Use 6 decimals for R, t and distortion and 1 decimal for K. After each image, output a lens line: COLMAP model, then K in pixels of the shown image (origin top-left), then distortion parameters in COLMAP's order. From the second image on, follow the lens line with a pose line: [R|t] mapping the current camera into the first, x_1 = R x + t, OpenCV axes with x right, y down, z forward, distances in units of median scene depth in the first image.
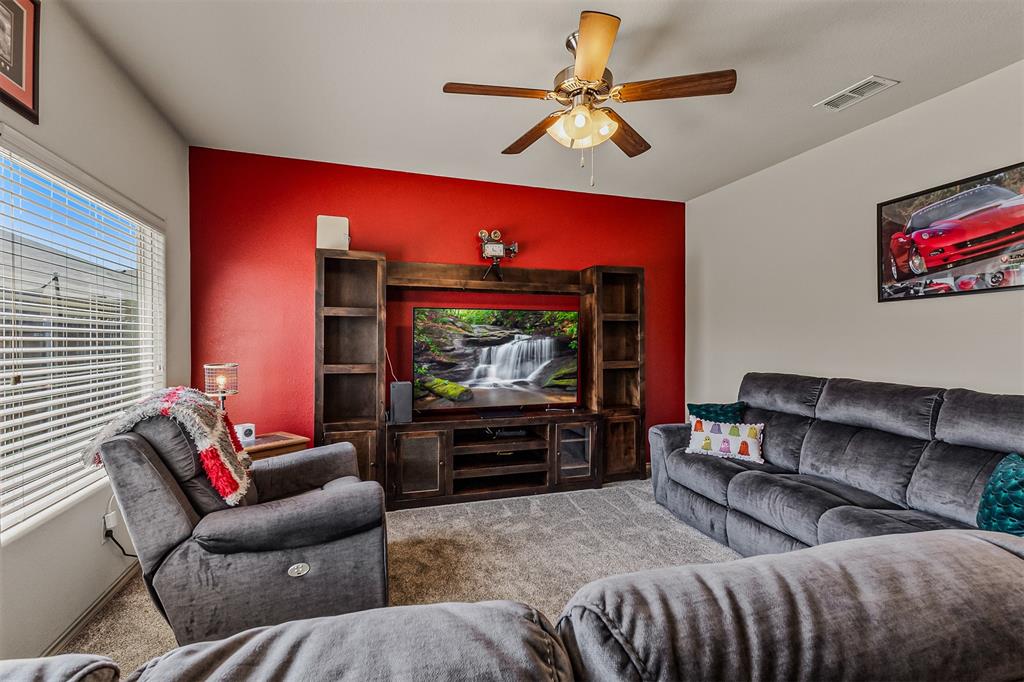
lens RADIAL K [[472.9, 0, 516.3], [0, 472.9, 336.2], [0, 0, 1]] dist [0.022752, -0.000866]
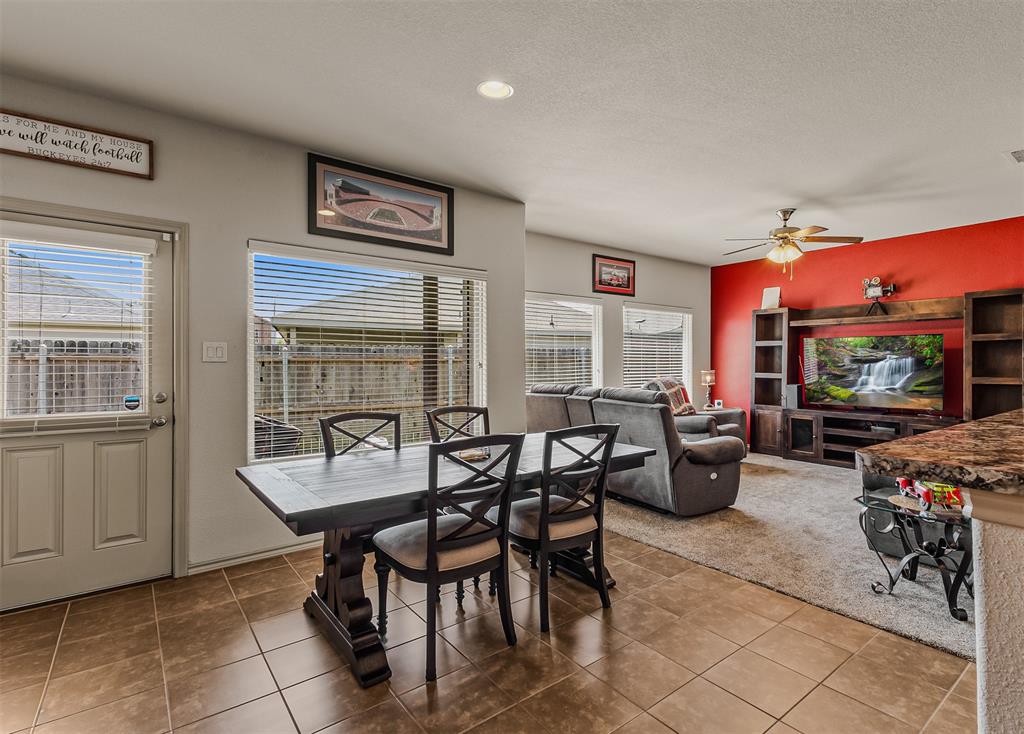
lens RADIAL K [[510.6, 0, 556.5], [0, 510.6, 366.3], [0, 0, 1]] dist [0.023325, -0.000400]
pose [[0.361812, 0.009140, -0.932206, 1.103053], [0.009288, 0.999867, 0.013409, 0.000935], [0.932205, -0.013510, 0.361679, -0.418009]]
